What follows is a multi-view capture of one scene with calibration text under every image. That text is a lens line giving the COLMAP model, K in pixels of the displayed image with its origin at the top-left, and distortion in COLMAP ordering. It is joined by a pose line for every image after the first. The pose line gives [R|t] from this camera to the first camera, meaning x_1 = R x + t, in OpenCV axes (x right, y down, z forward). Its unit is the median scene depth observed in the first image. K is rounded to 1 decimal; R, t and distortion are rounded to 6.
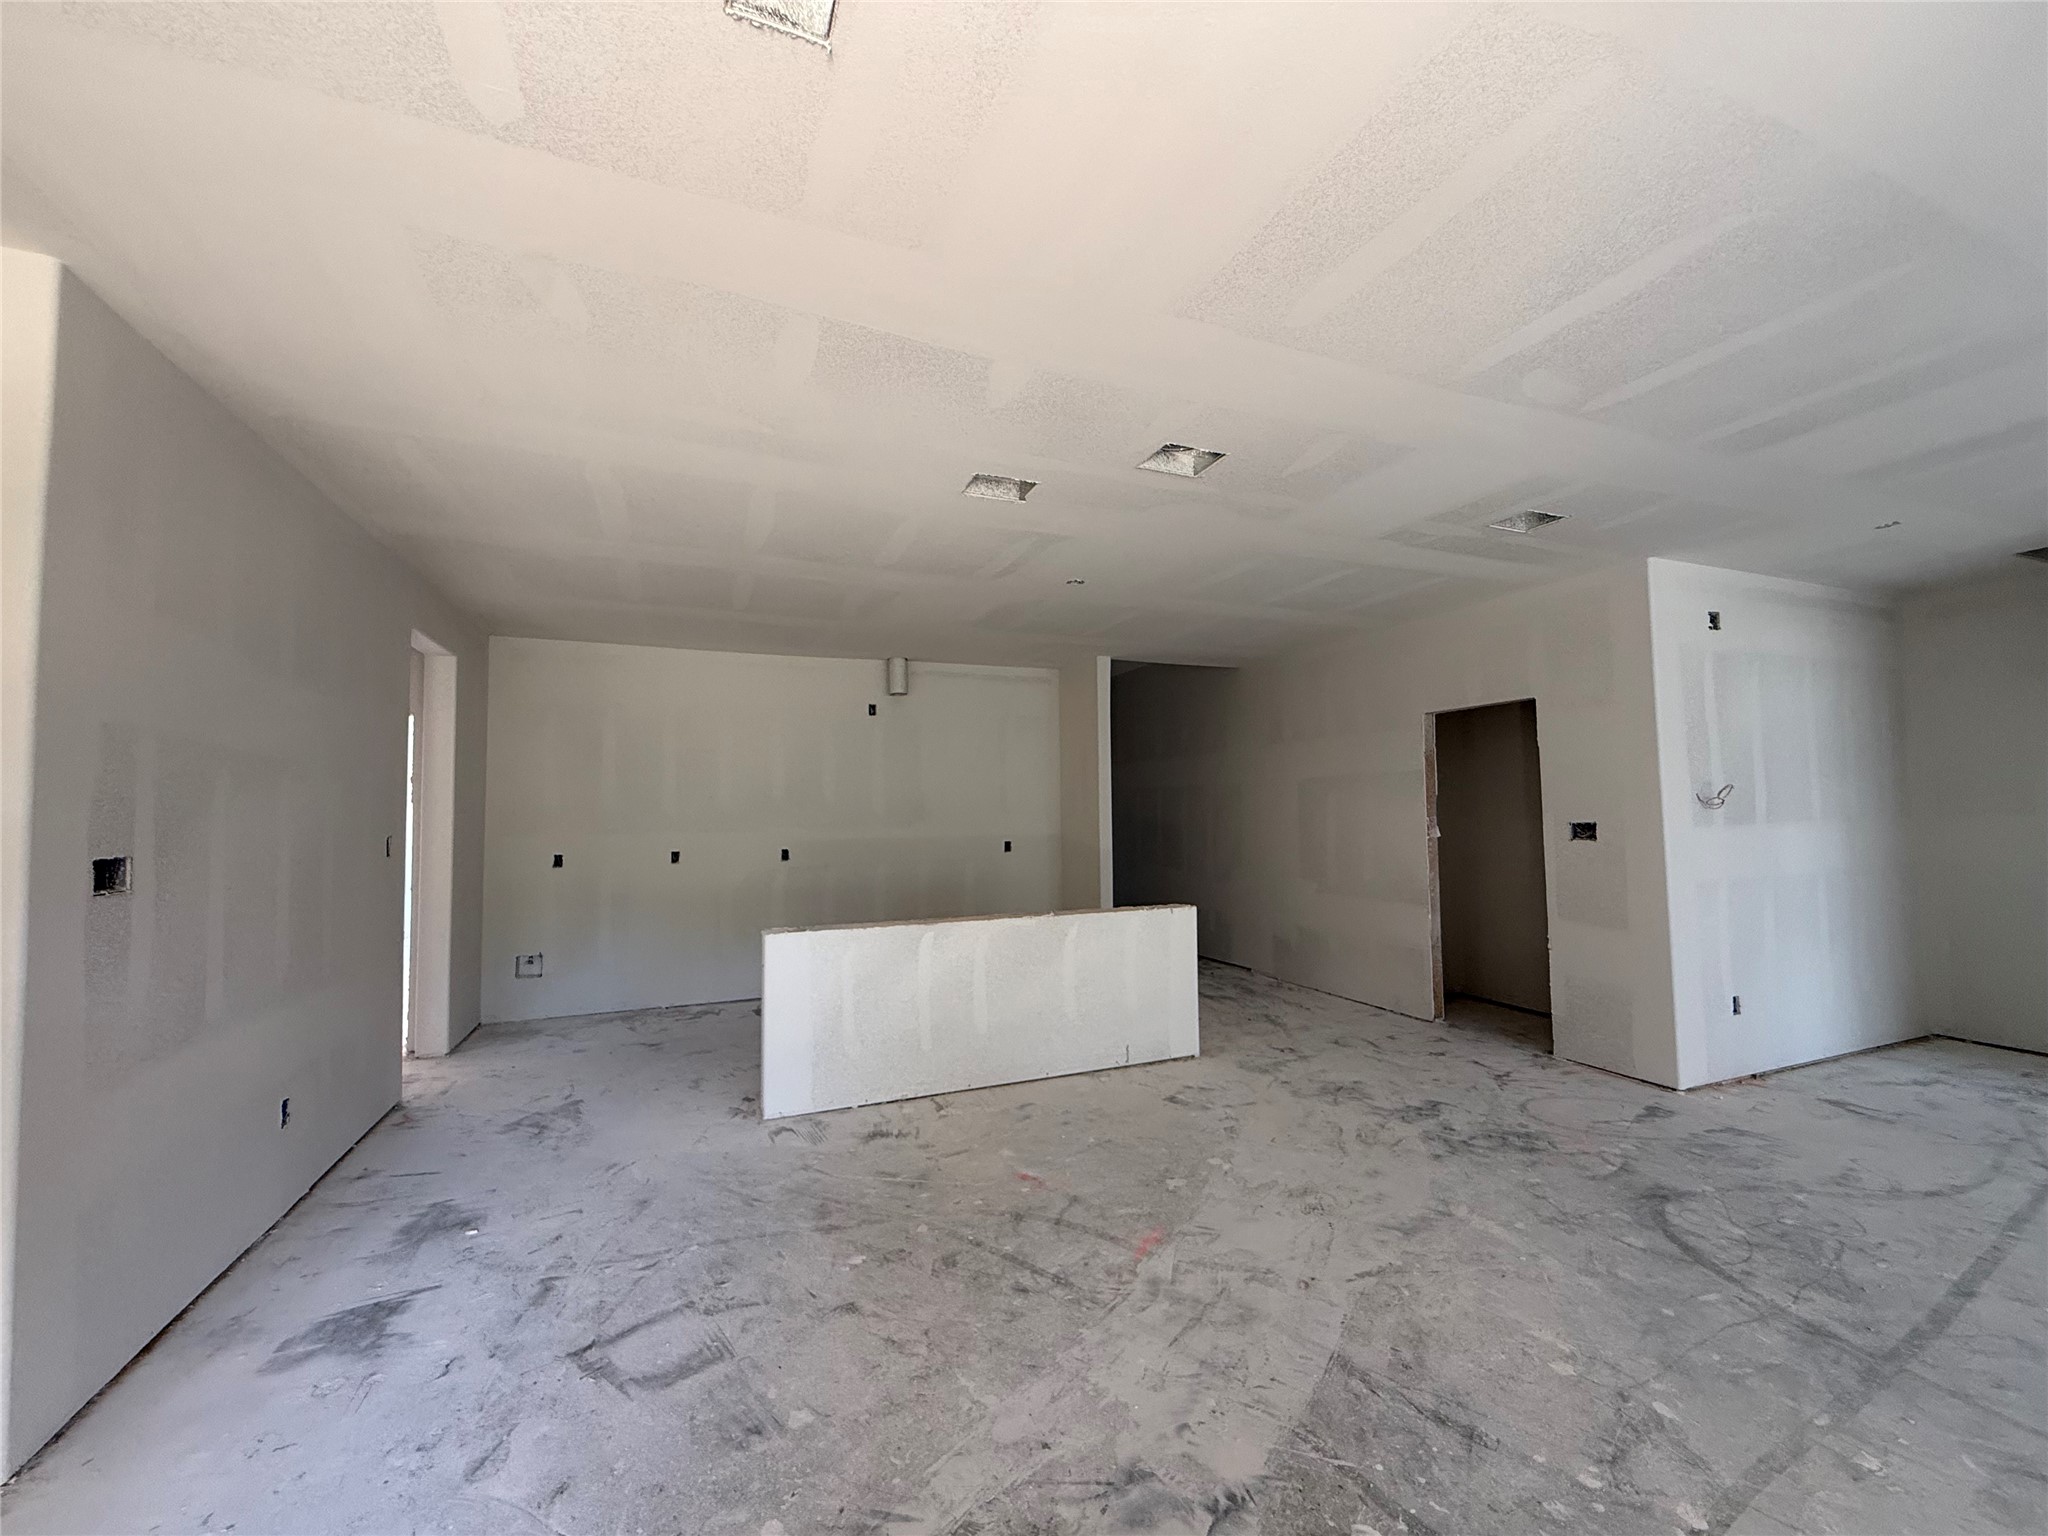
lens RADIAL K [[813.4, 0, 1018.4], [0, 813.4, 766.6], [0, 0, 1]] dist [-0.000824, 0.000224]
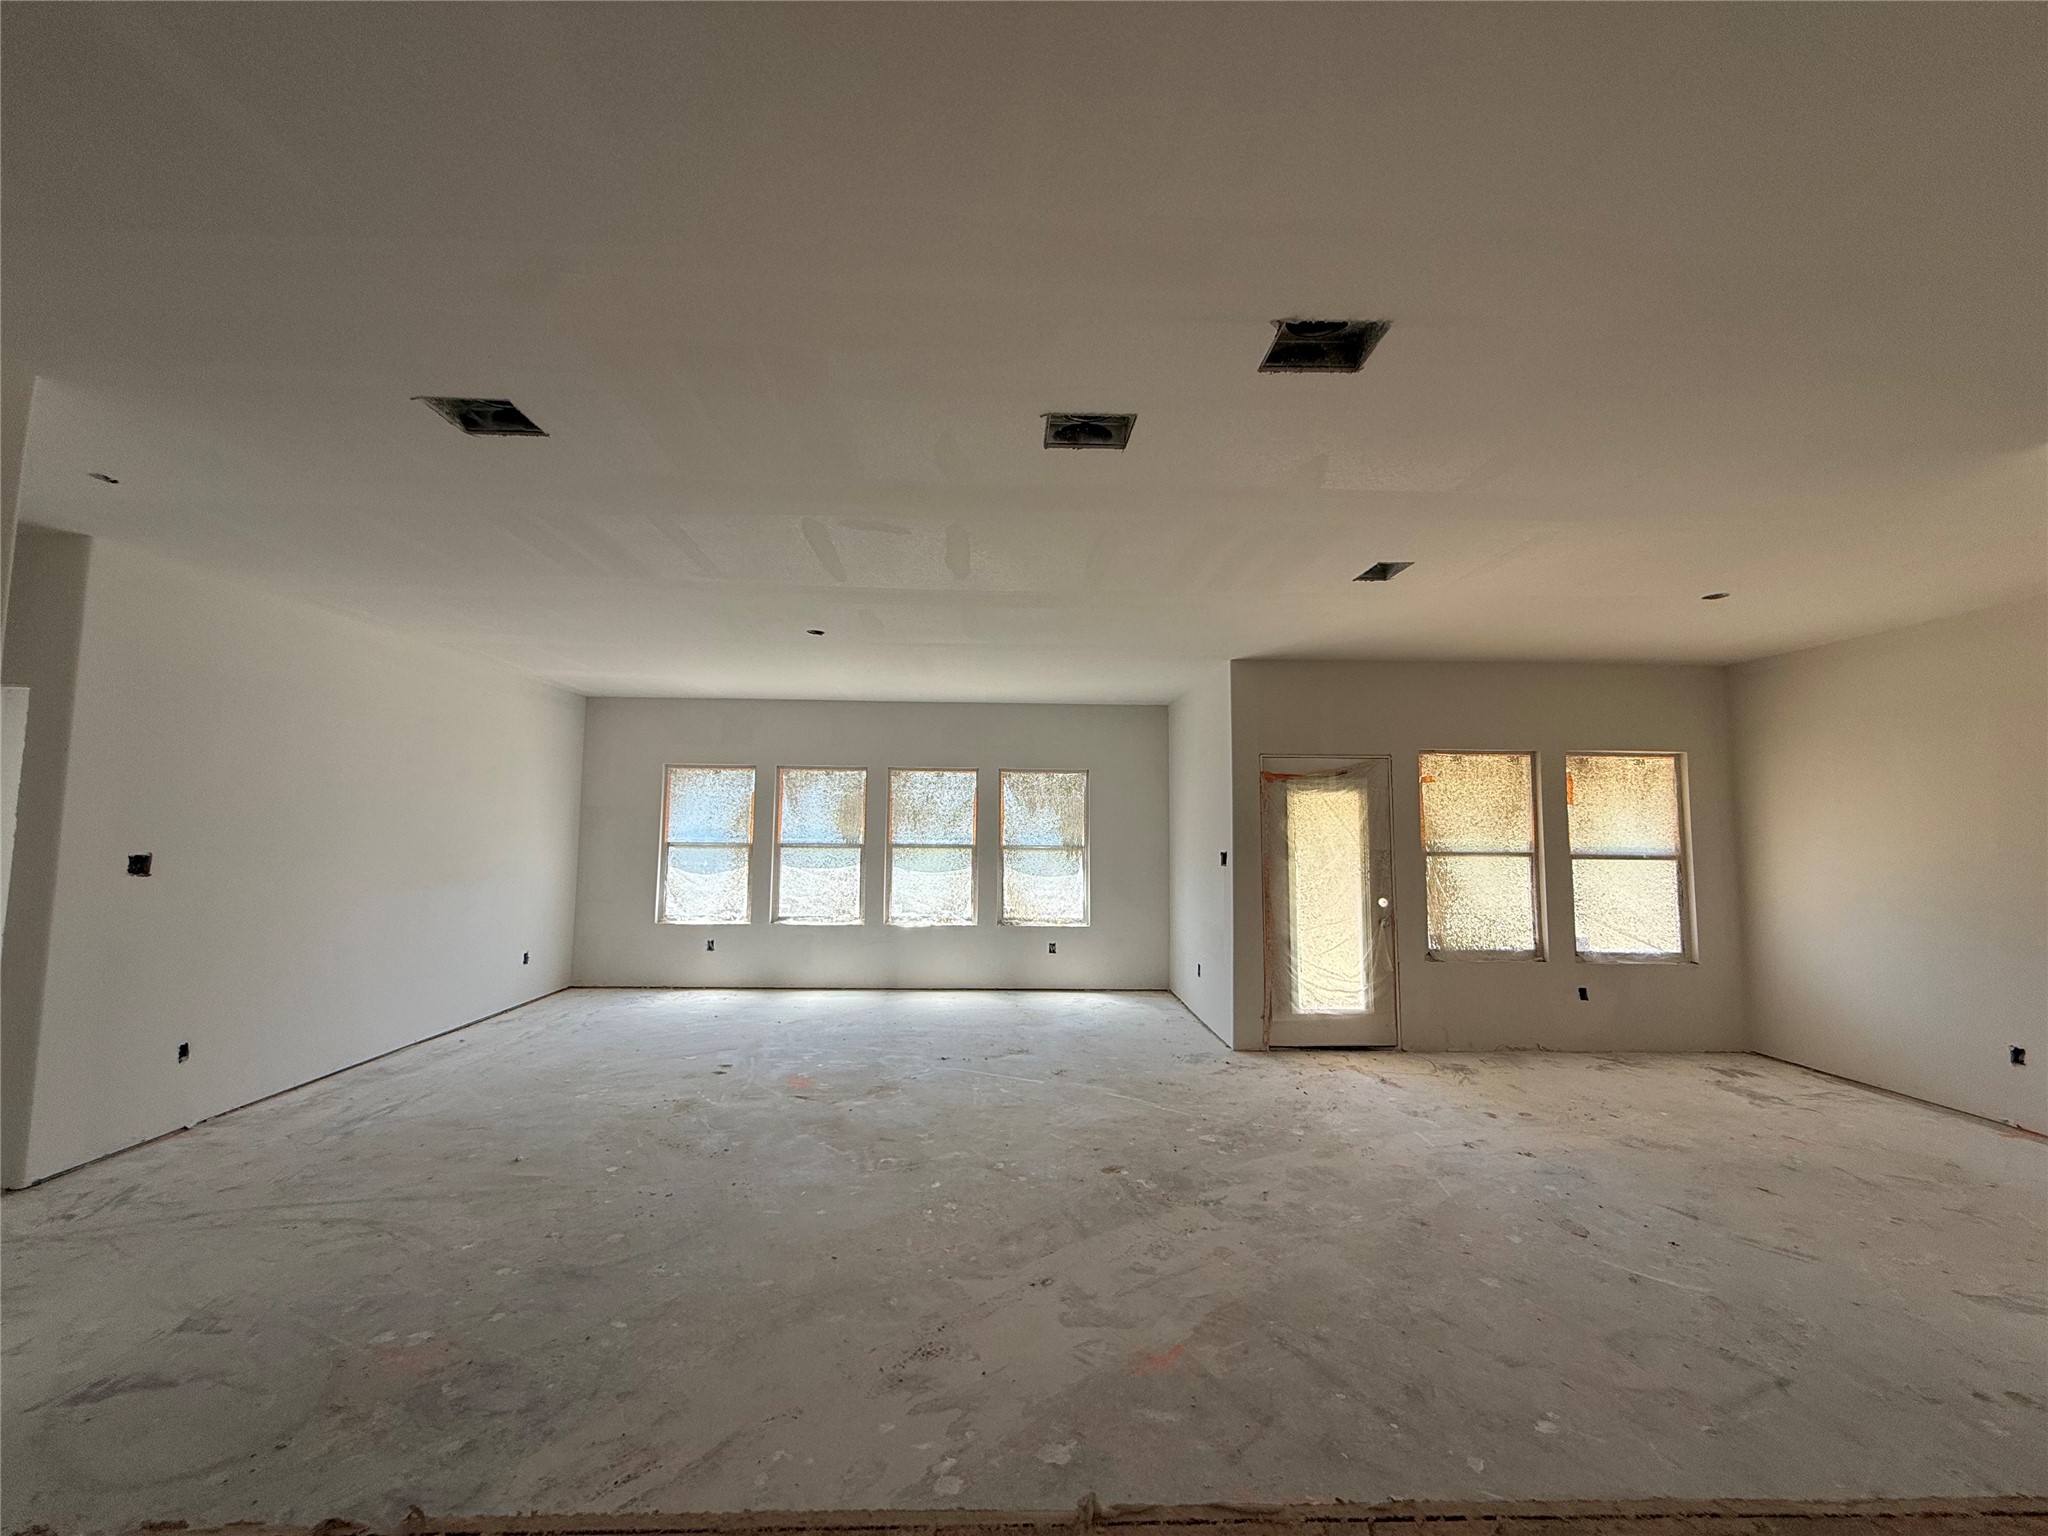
lens RADIAL K [[813.4, 0, 1018.5], [0, 813.4, 769.0], [0, 0, 1]] dist [-0.000824, 0.000224]
pose [[-0.939127, 0.028699, 0.342370, -0.007635], [-0.019644, 0.990390, -0.136902, 0.101571], [-0.343009, -0.135294, -0.929538, 2.088186]]
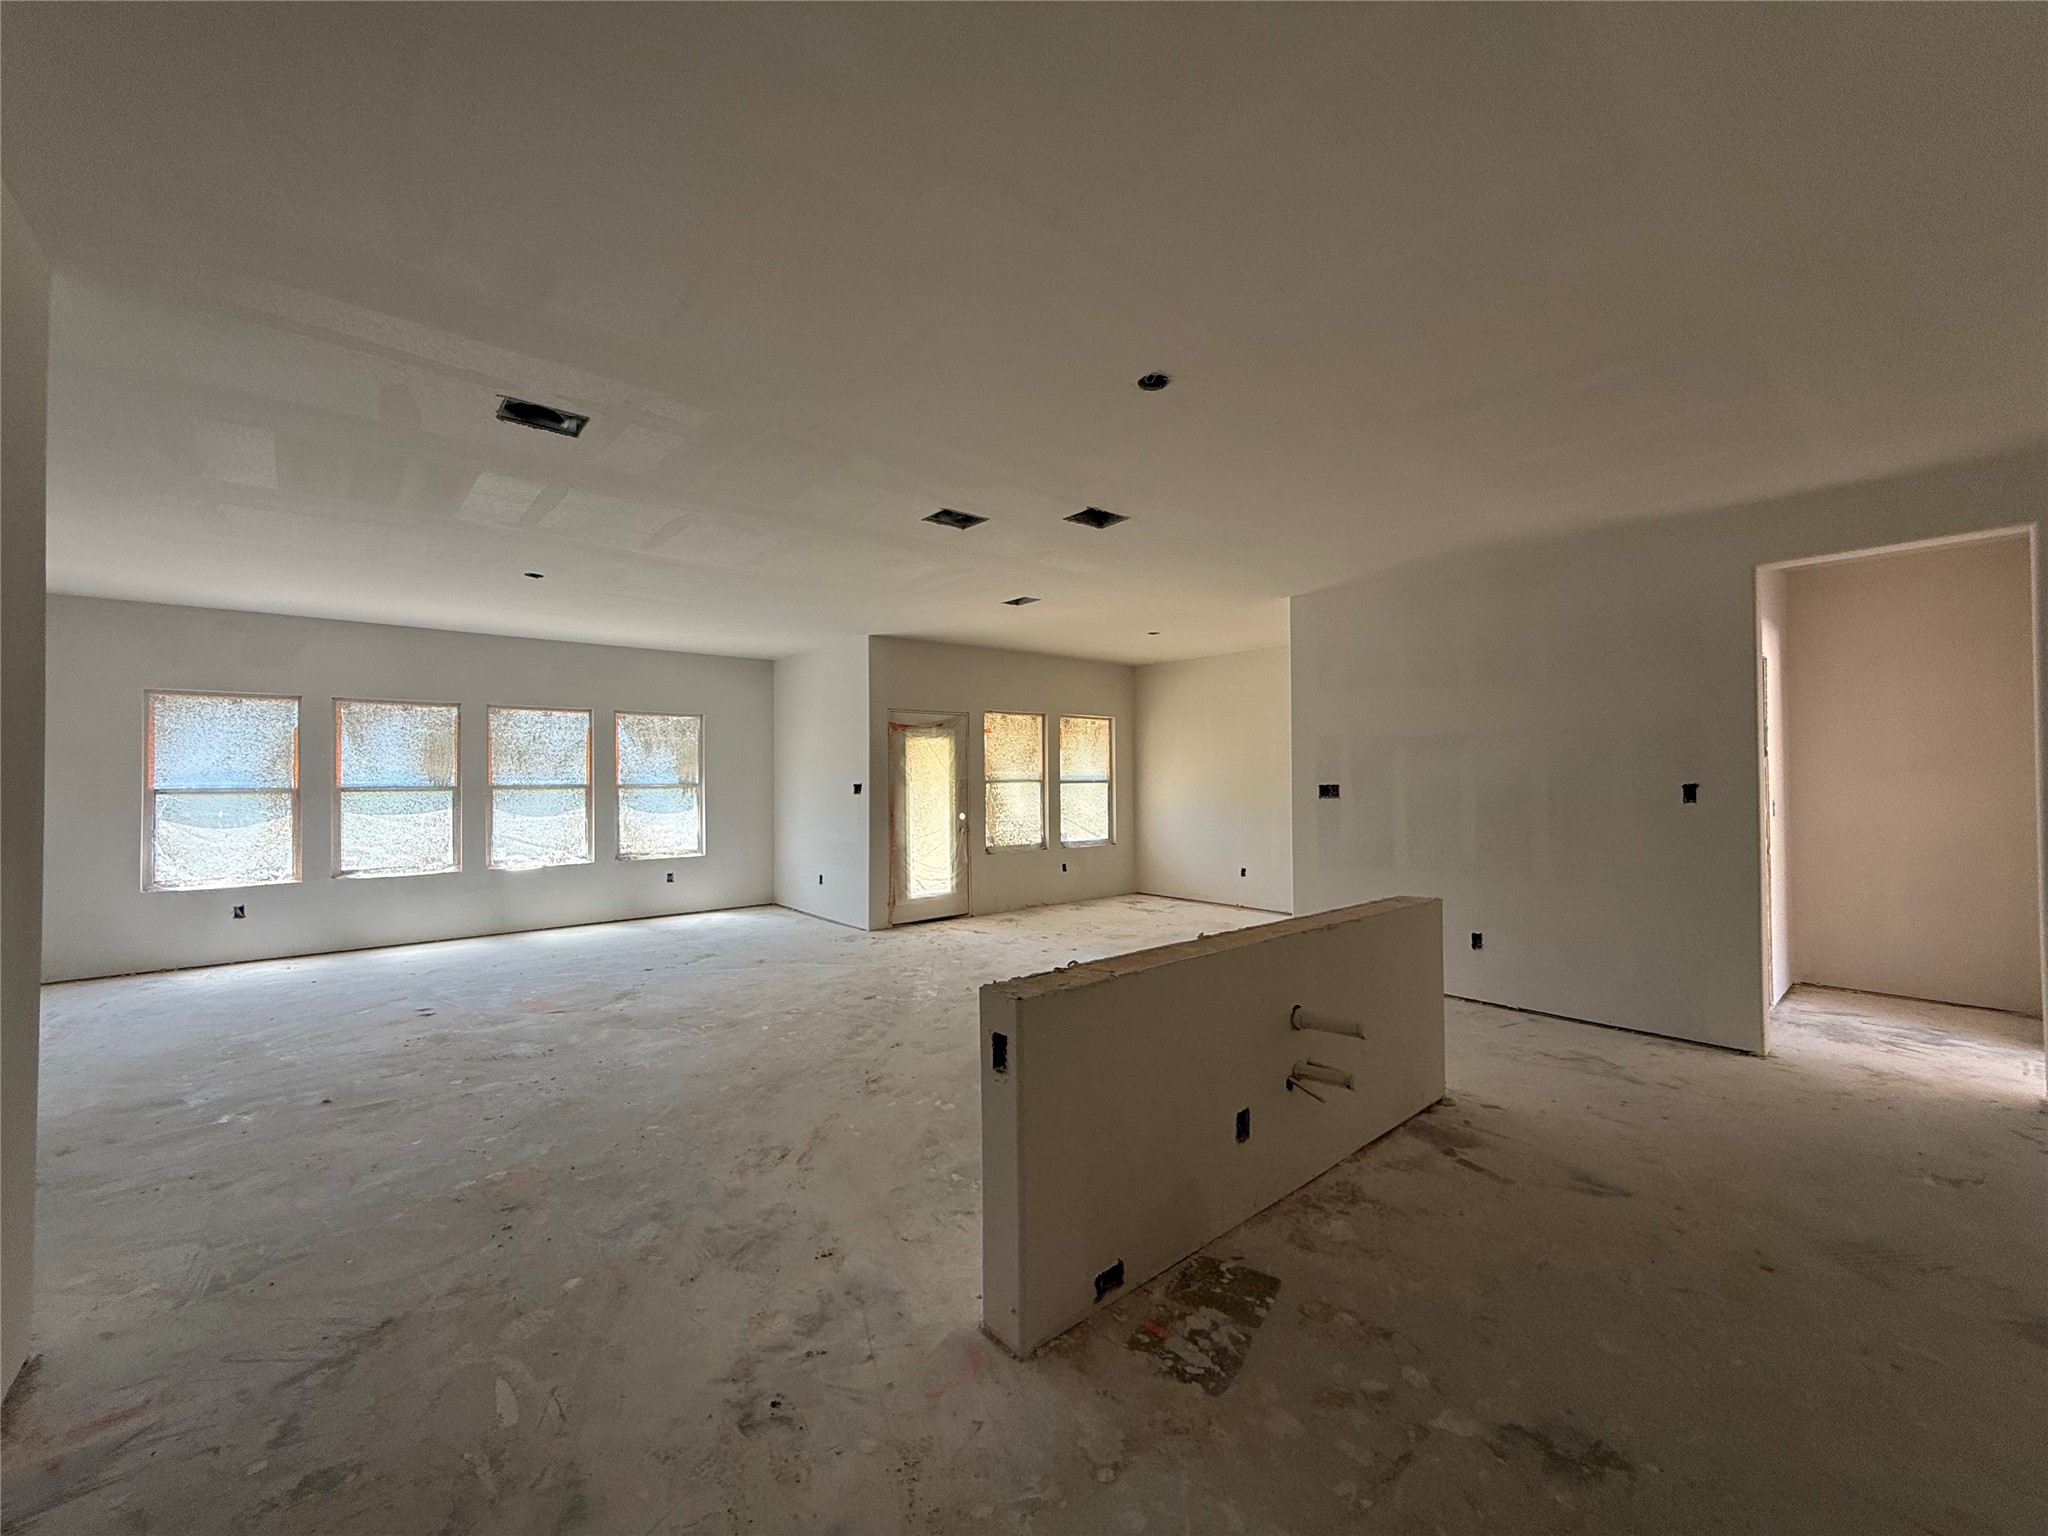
lens RADIAL K [[813.4, 0, 1018.9], [0, 813.4, 768.2], [0, 0, 1]] dist [-0.000824, 0.000224]
pose [[-0.947568, 0.013482, -0.319269, 0.646806], [0.035086, 0.997458, -0.062013, 0.158000], [0.317621, -0.069963, -0.945633, 2.736141]]
